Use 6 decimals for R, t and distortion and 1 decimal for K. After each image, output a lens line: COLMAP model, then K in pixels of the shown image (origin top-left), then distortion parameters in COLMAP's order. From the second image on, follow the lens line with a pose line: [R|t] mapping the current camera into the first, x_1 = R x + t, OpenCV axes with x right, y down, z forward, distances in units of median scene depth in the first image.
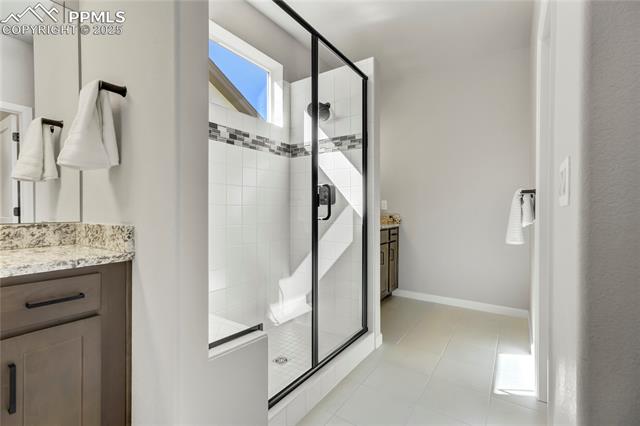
lens RADIAL K [[292.5, 0, 319.9], [0, 292.5, 209.2], [0, 0, 1]] dist [-0.012088, 0.011641]
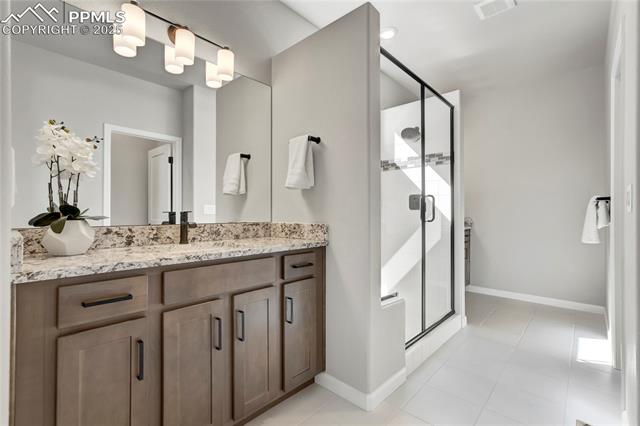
lens RADIAL K [[292.5, 0, 319.4], [0, 292.5, 209.9], [0, 0, 1]] dist [-0.012088, 0.011641]
pose [[0.989156, -0.002738, -0.146844, -0.293148], [0.001148, 0.999940, -0.010914, -0.002817], [0.146865, 0.010628, 0.989099, -0.398063]]
